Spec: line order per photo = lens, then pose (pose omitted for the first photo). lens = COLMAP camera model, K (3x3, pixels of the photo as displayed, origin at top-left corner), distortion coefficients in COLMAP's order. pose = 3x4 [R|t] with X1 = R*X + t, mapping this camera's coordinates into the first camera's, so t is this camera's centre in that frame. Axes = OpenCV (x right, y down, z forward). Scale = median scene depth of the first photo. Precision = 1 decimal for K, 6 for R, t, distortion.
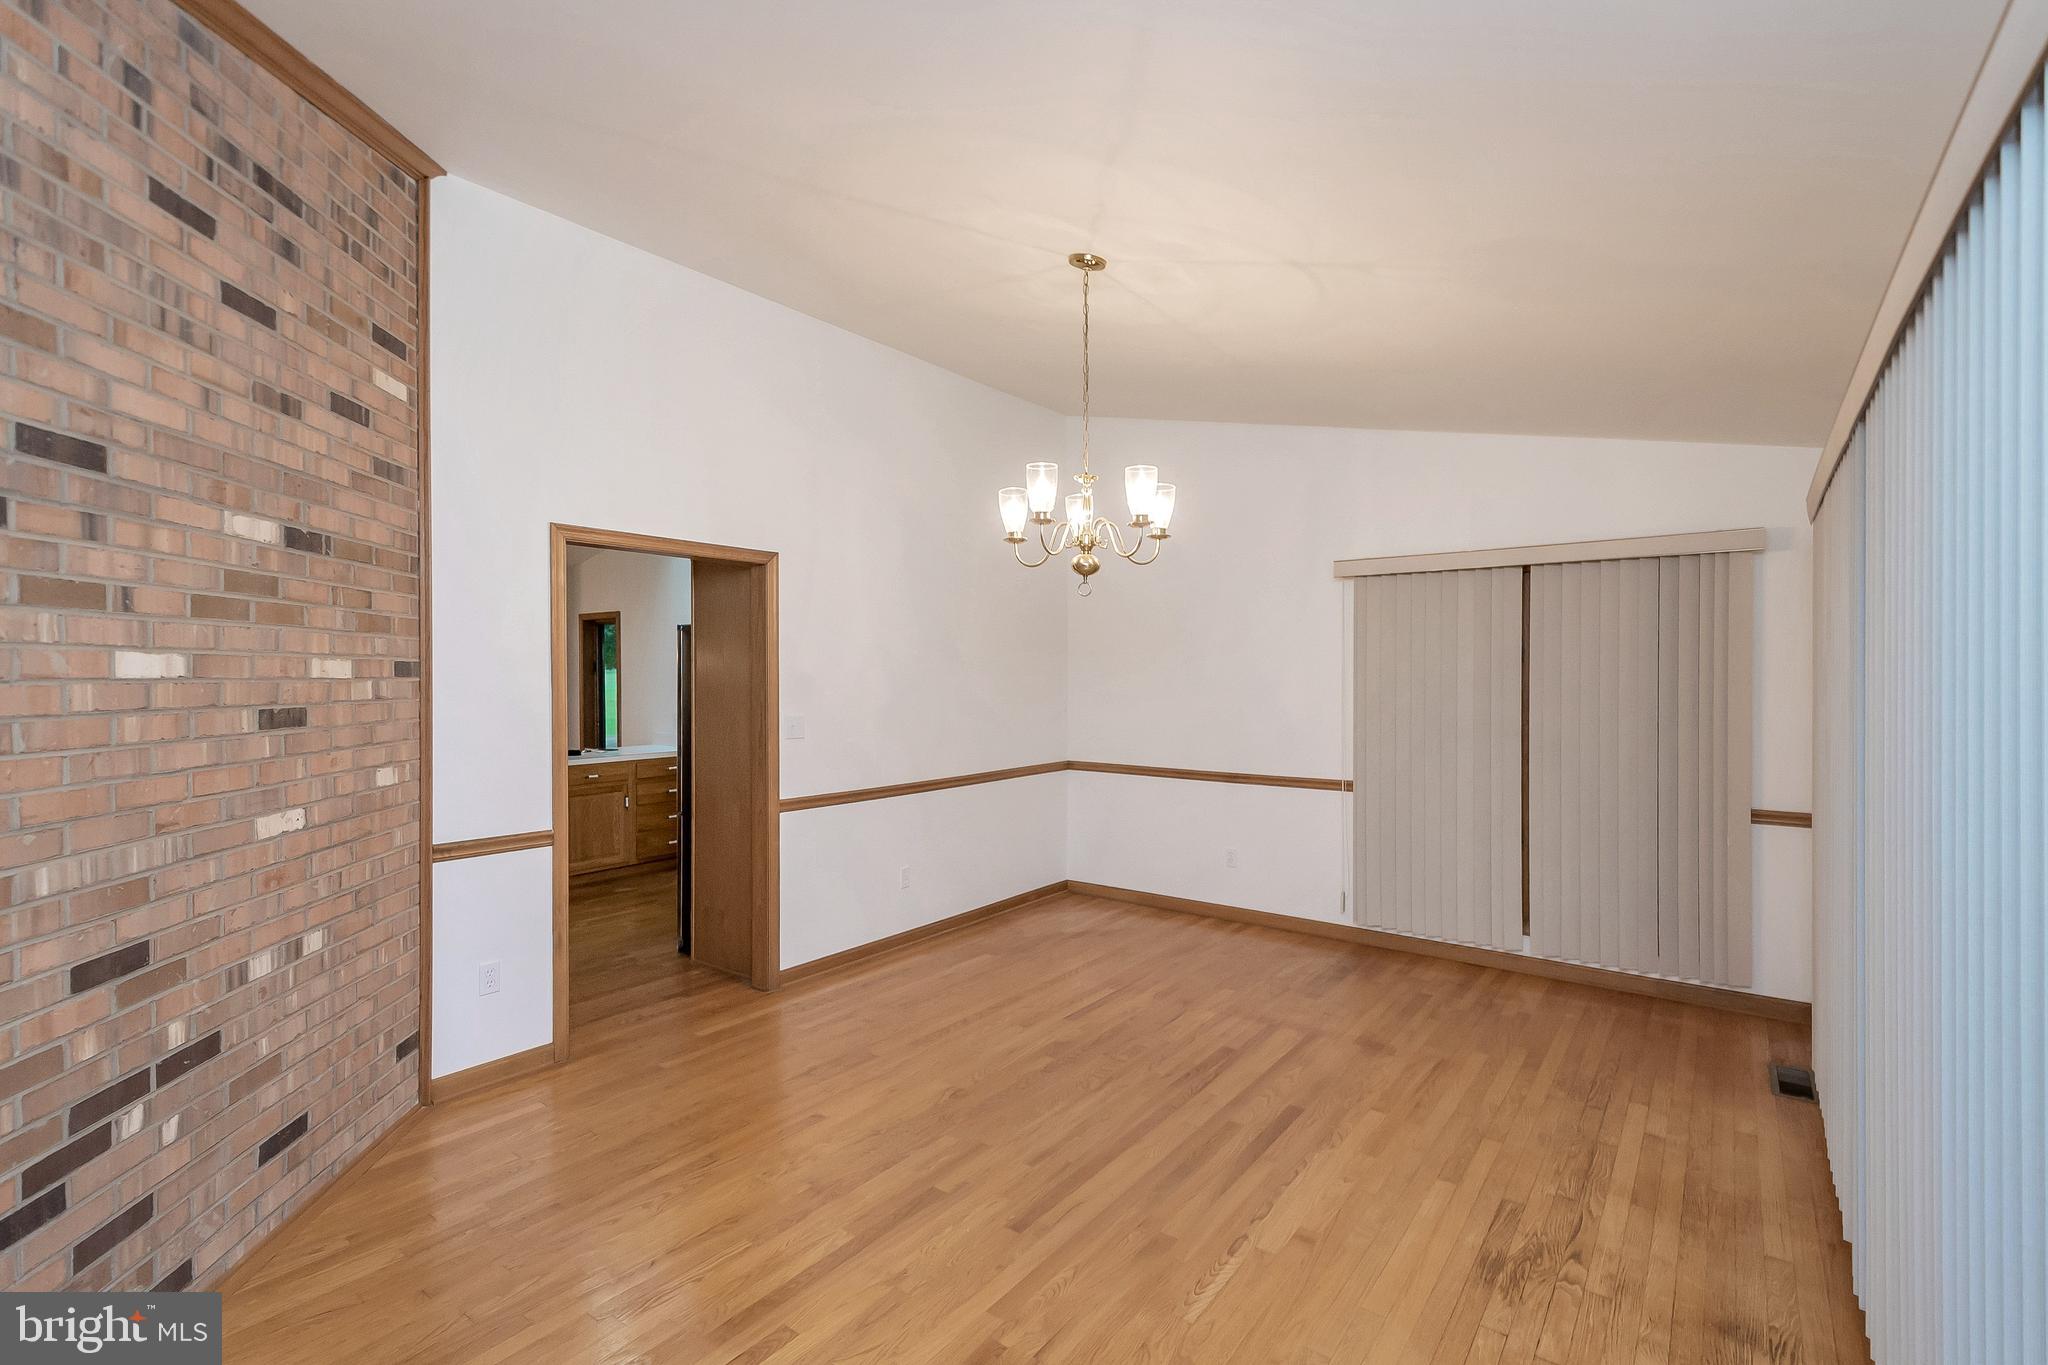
lens RADIAL K [[921.5, 0, 1021.7], [0, 921.5, 681.3], [0, 0, 1]] dist [0.008625, 0.000454]
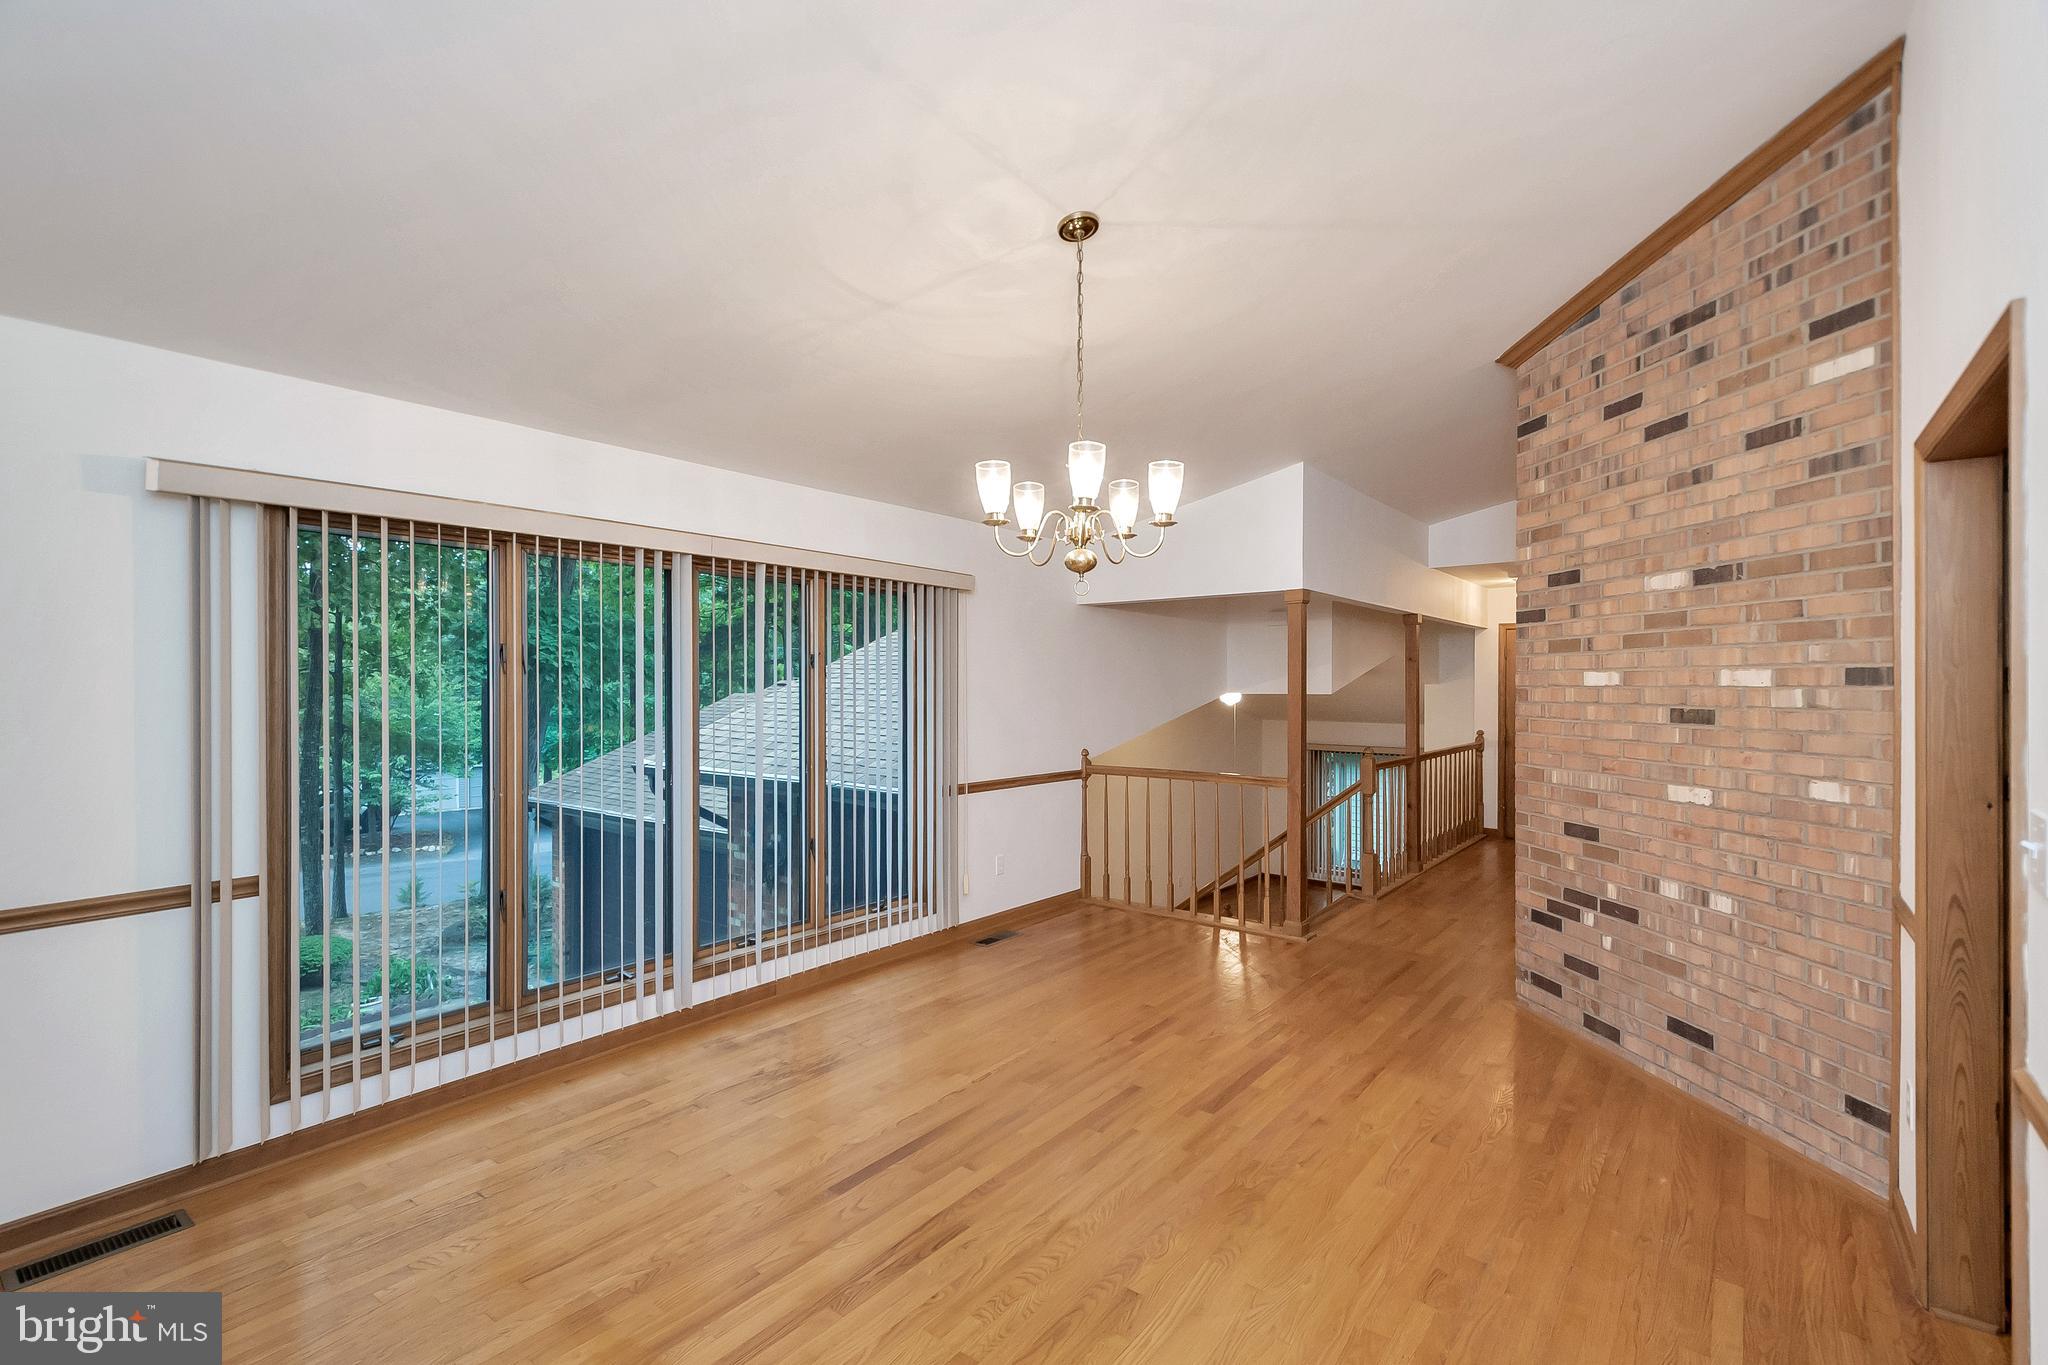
lens RADIAL K [[921.5, 0, 1021.7], [0, 921.5, 681.3], [0, 0, 1]] dist [0.008625, 0.000454]
pose [[-0.999901, 0.004453, 0.013330, 0.148370], [0.004481, 0.999988, 0.002058, -0.018013], [-0.013321, 0.002118, -0.999909, 2.449469]]
